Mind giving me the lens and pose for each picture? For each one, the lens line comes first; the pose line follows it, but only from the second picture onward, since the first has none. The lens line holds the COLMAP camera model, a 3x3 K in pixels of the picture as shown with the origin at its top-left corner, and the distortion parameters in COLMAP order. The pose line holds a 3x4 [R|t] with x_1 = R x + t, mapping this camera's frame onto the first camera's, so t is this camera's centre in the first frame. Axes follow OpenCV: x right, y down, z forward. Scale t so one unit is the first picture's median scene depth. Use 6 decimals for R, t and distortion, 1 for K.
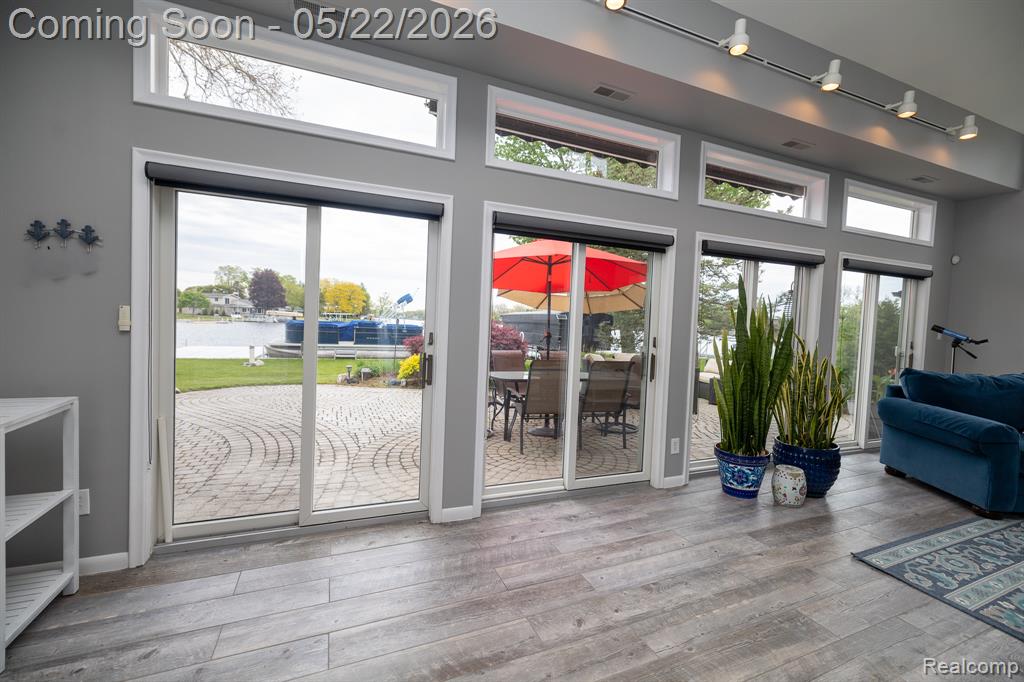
lens RADIAL K [[428.5, 0, 516.2], [0, 428.5, 338.9], [0, 0, 1]] dist [0.001442, 0.000074]
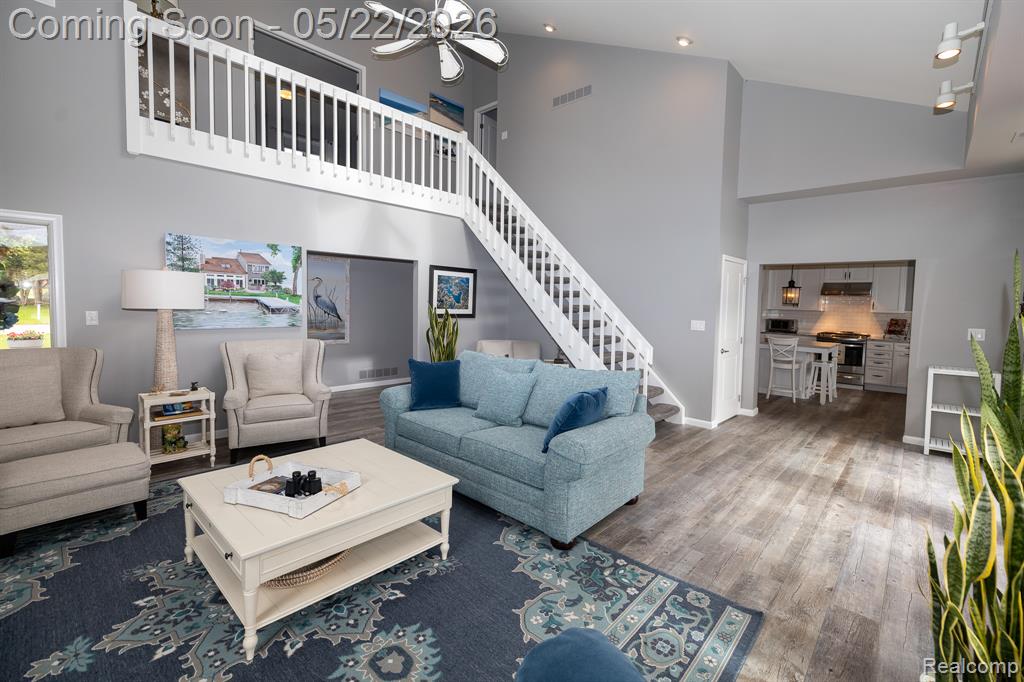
lens RADIAL K [[452.6, 0, 523.8], [0, 452.6, 320.6], [0, 0, 1]] dist [-0.001146, -0.000285]
pose [[-0.902736, -0.040933, -0.428243, 1.675192], [-0.076516, 0.994868, 0.066201, -0.077785], [0.423336, 0.092530, -0.901235, 1.621744]]
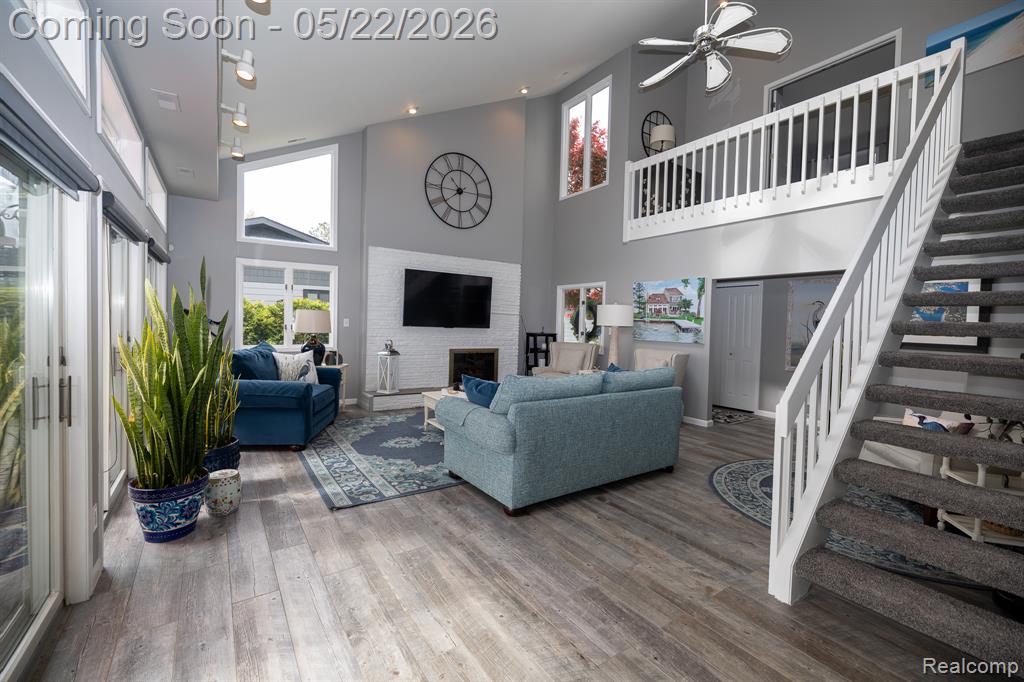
lens RADIAL K [[426.3, 0, 509.5], [0, 426.3, 333.6], [0, 0, 1]] dist [-0.002284, -0.000287]
pose [[-0.198557, -0.073322, 0.977343, -0.495703], [0.013295, 0.996904, 0.077491, -0.087696], [-0.979999, 0.028380, -0.196967, 0.775630]]
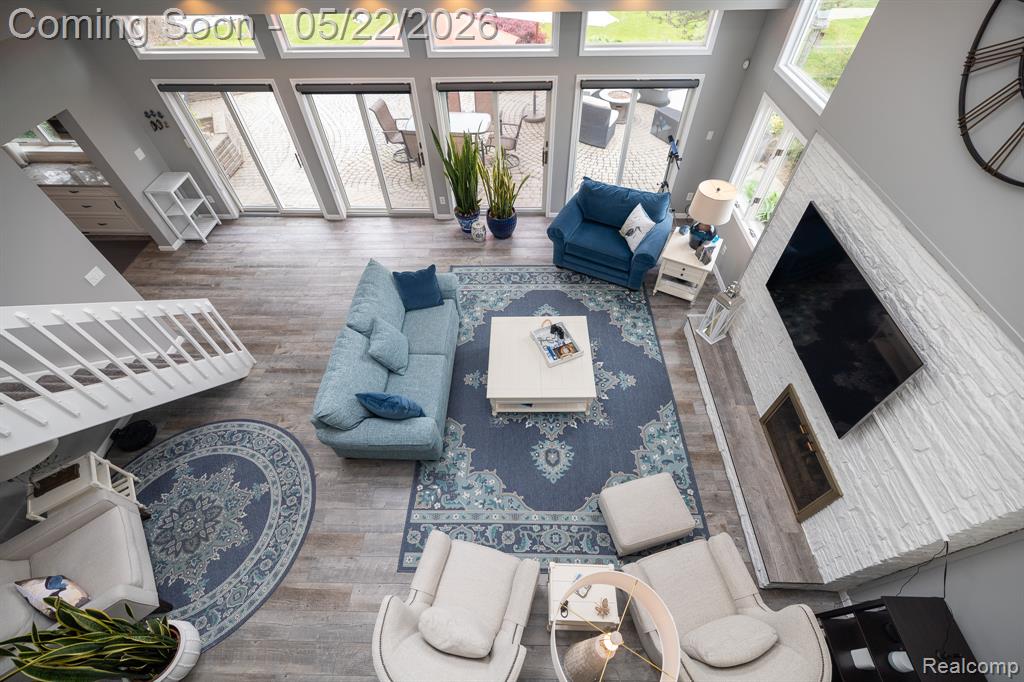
lens RADIAL K [[432.3, 0, 514.5], [0, 432.3, 332.4], [0, 0, 1]] dist [0.002385, -0.000057]
pose [[0.914803, 0.270072, -0.300328, 2.087668], [0.029848, 0.696333, 0.717098, -1.063971], [0.402796, -0.664968, 0.628946, -0.711755]]
